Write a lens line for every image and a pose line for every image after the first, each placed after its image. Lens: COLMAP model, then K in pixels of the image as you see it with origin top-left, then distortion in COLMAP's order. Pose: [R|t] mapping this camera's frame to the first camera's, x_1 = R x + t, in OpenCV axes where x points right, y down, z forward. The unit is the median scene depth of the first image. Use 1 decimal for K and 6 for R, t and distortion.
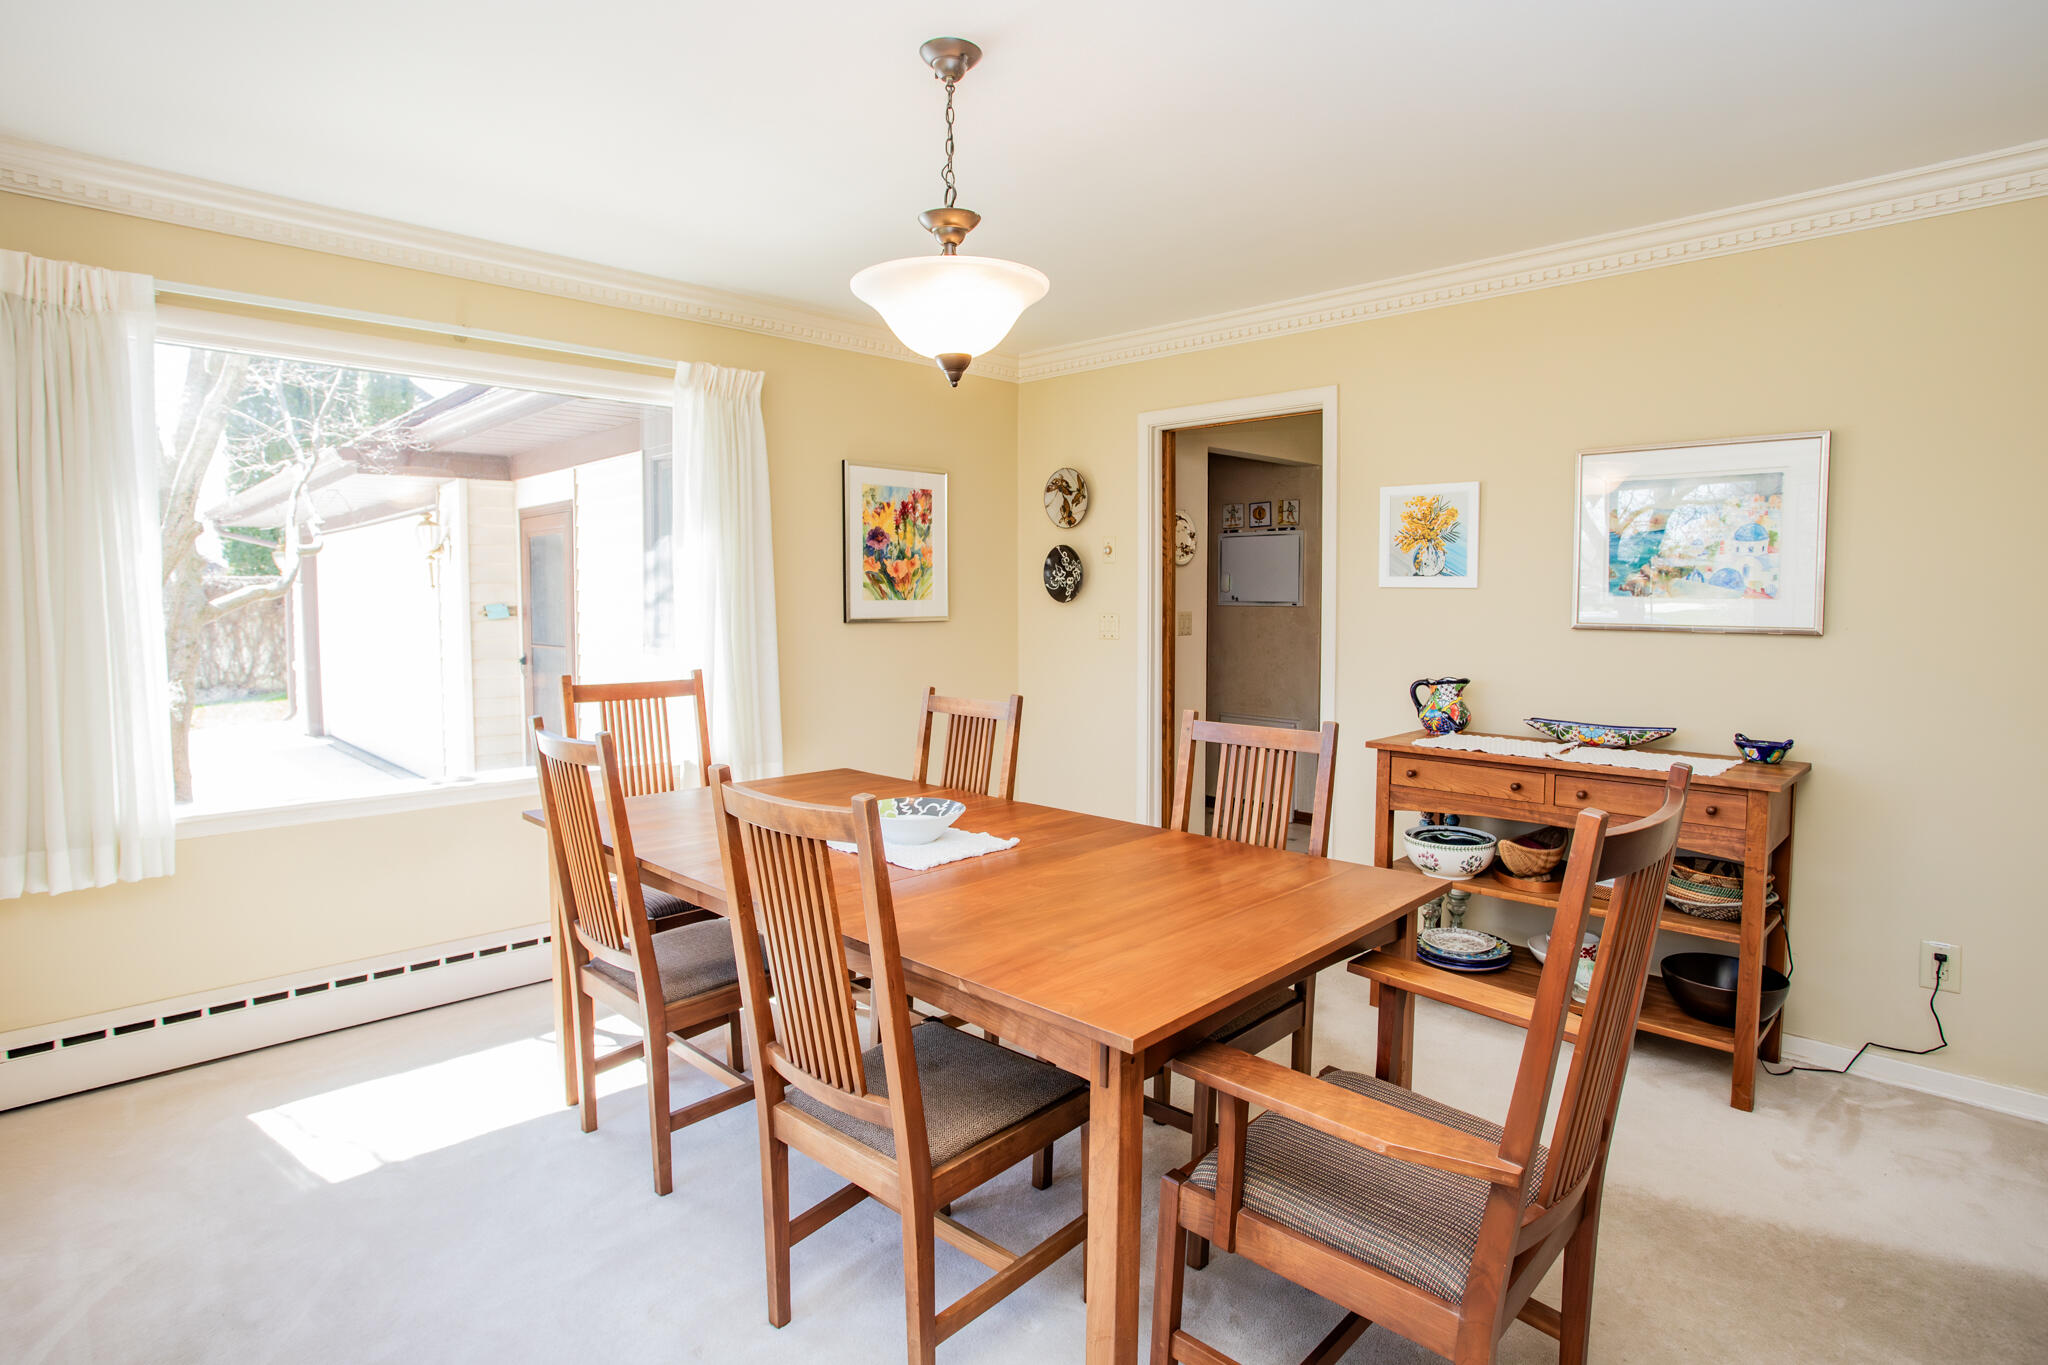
lens RADIAL K [[1069.1, 0, 1024.0], [0, 1069.1, 682.5], [0, 0, 1]] dist [-0.000691, 0.000063]
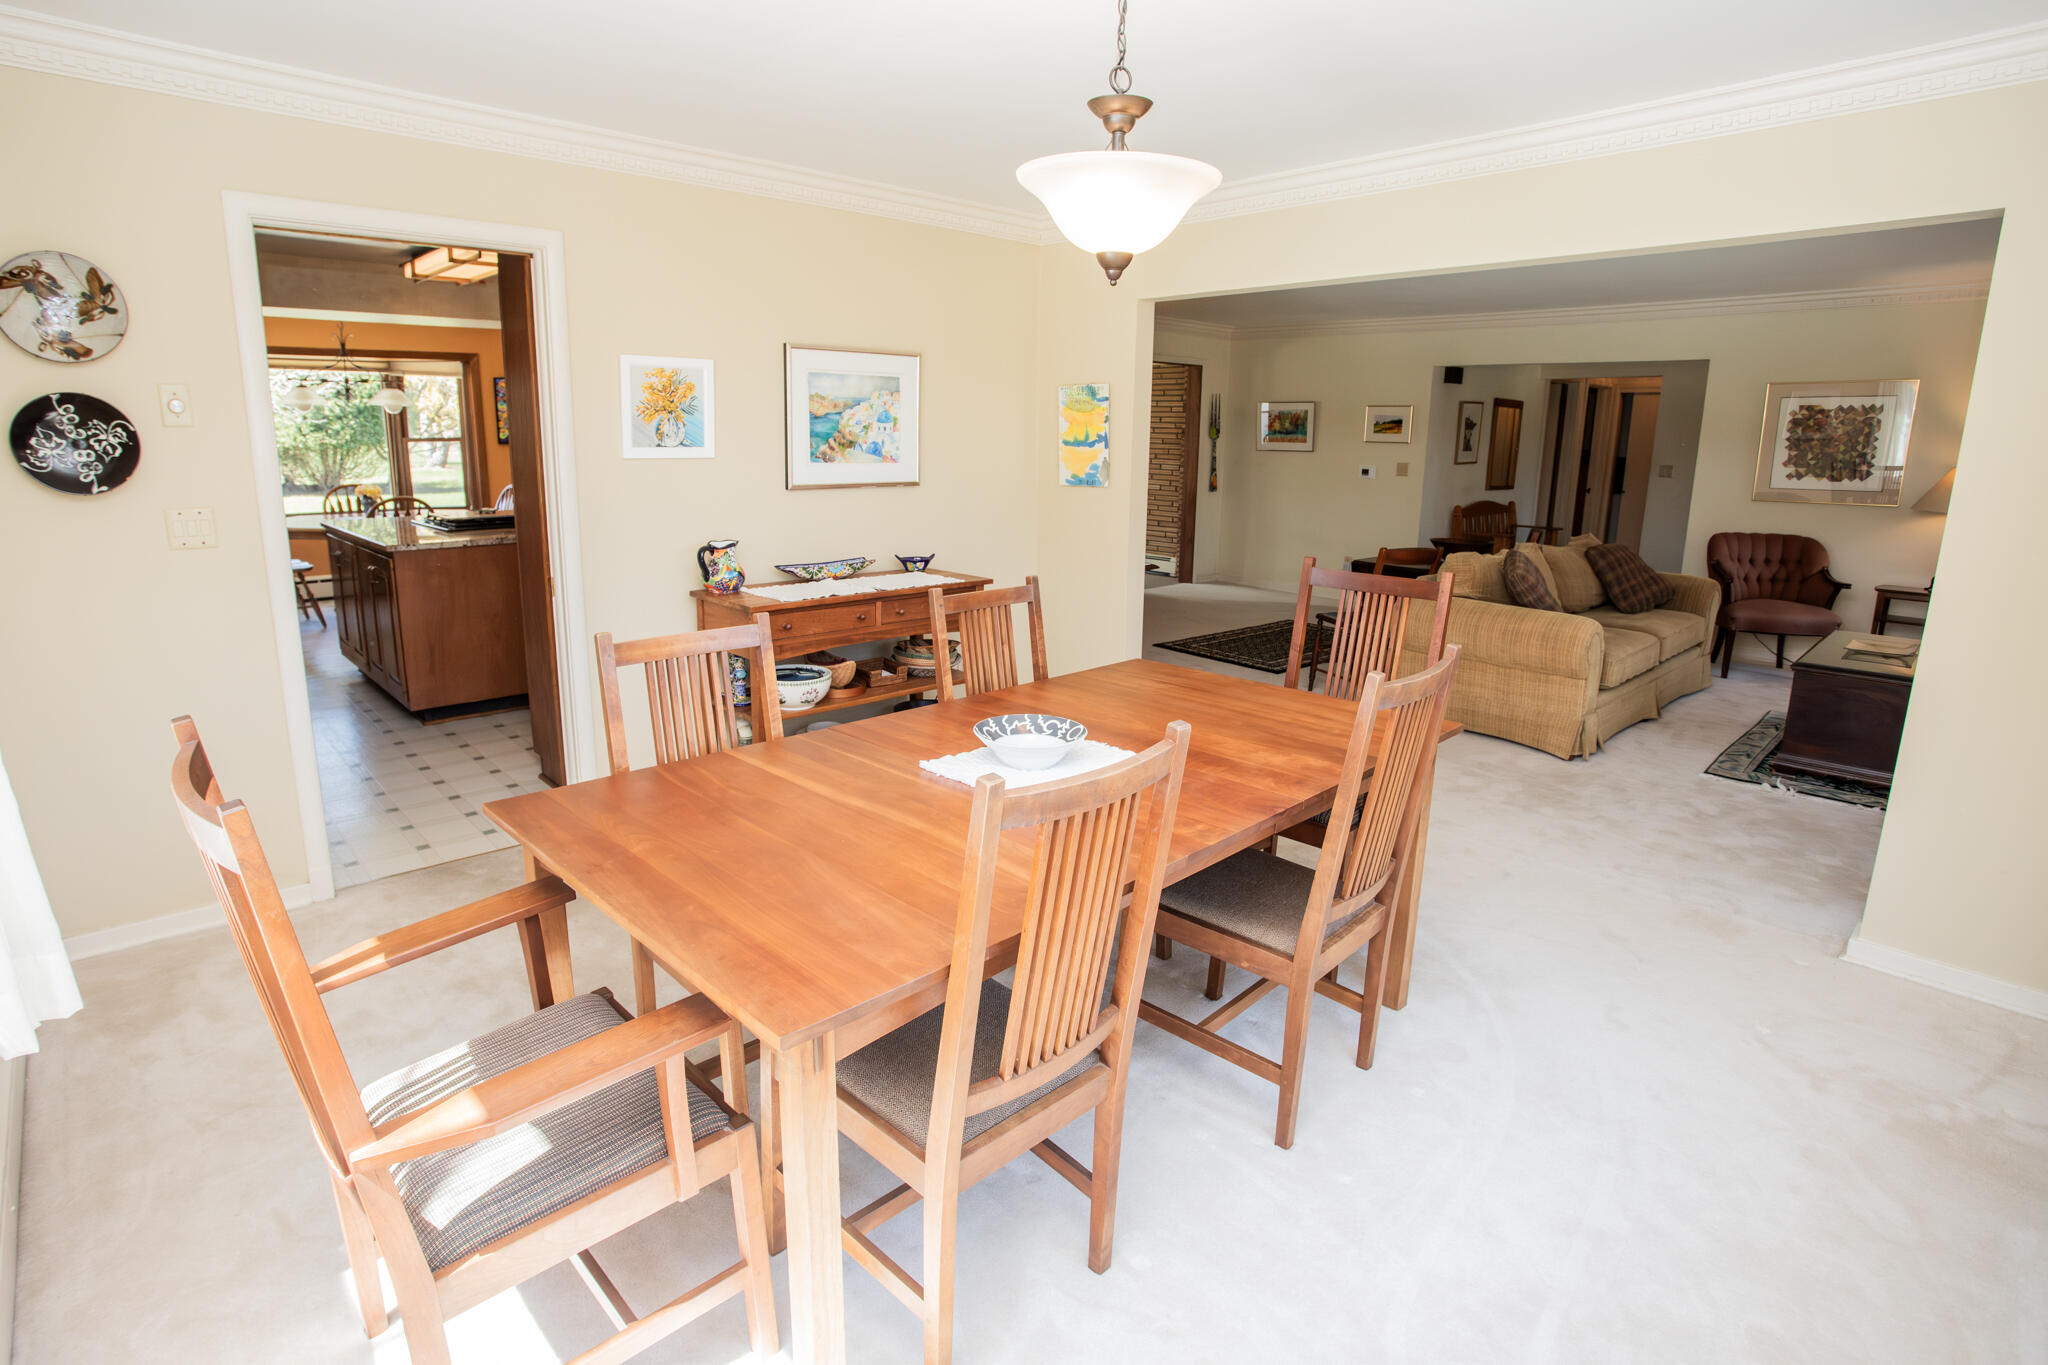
lens RADIAL K [[1069.1, 0, 1024.0], [0, 1069.1, 682.5], [0, 0, 1]] dist [-0.000691, 0.000063]
pose [[0.059625, -0.228554, 0.971704, -0.758478], [0.085058, 0.971059, 0.223183, -0.090412], [-0.994590, 0.069344, 0.077340, 0.668954]]
